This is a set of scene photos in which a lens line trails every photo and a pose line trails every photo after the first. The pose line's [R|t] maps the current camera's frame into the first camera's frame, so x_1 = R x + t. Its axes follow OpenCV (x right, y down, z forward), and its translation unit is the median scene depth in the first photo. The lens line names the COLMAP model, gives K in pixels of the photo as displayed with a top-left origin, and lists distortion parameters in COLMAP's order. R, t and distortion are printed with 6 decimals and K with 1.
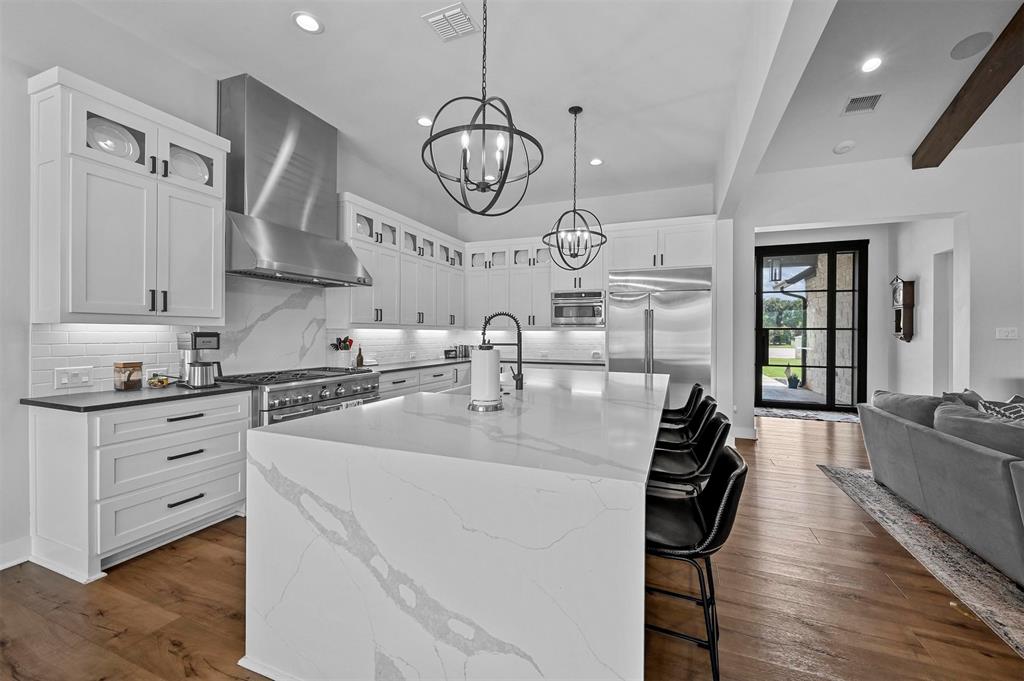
lens RADIAL K [[413.8, 0, 537.4], [0, 413.8, 330.7], [0, 0, 1]] dist [0.001489, -0.000486]
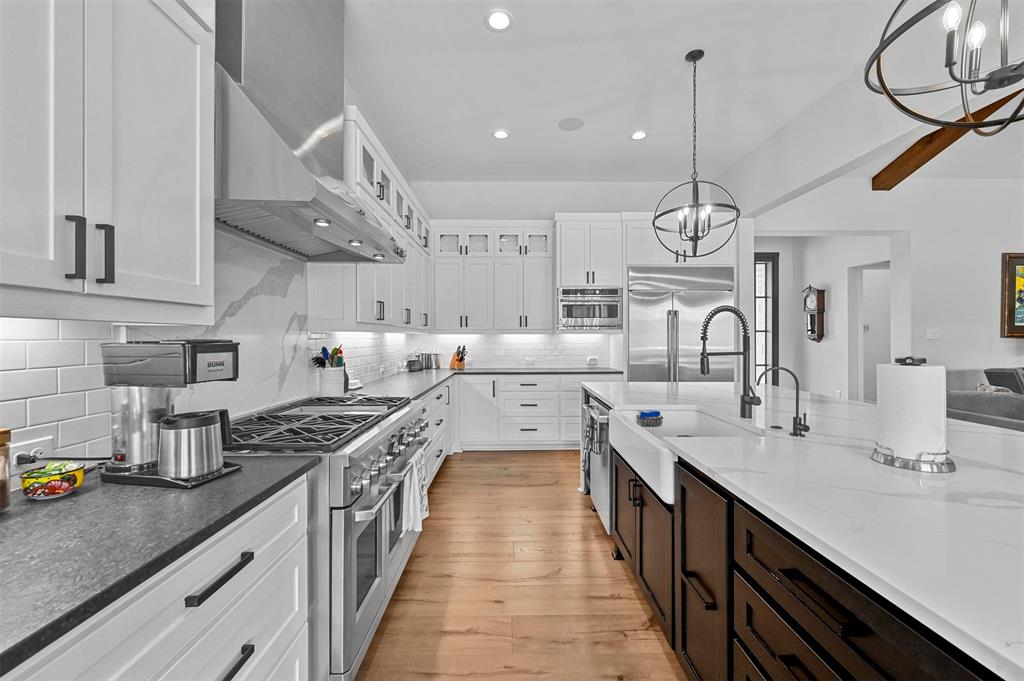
lens RADIAL K [[413.8, 0, 531.9], [0, 413.8, 337.0], [0, 0, 1]] dist [0.001489, -0.000486]
pose [[0.926890, -0.007631, 0.375256, -0.372251], [0.005177, 0.999958, 0.007547, -0.000693], [-0.375297, -0.005053, 0.926891, 0.286306]]
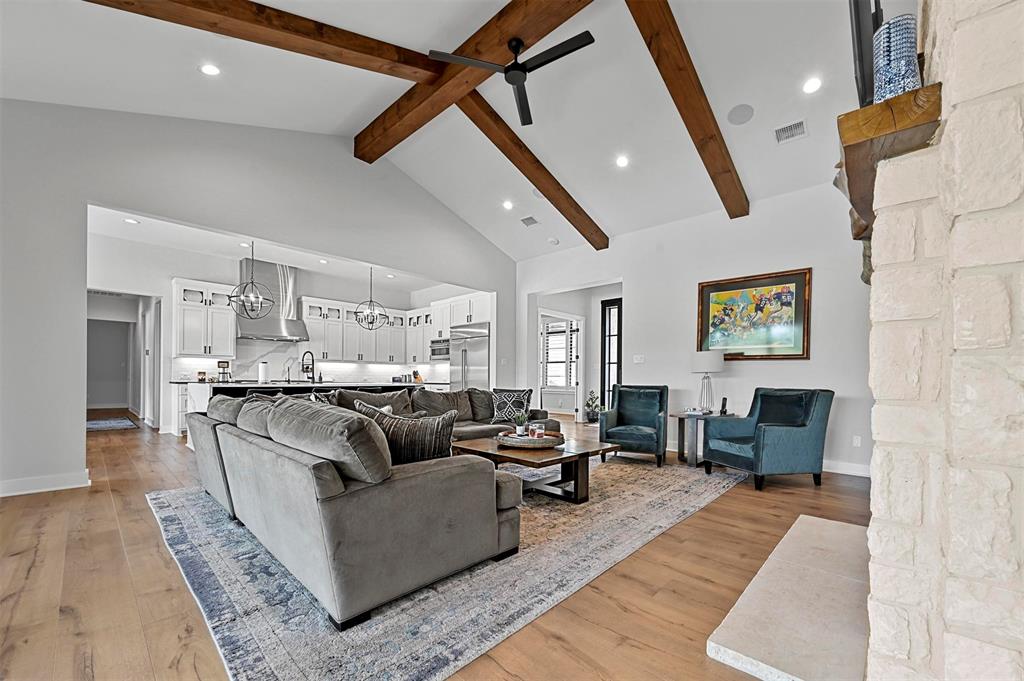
lens RADIAL K [[413.8, 0, 533.9], [0, 413.8, 372.5], [0, 0, 1]] dist [0.001489, -0.000486]
pose [[0.931052, -0.004898, -0.364853, 1.153513], [0.000831, 0.999936, -0.011305, 0.060693], [0.364885, 0.010222, 0.930996, -0.429107]]
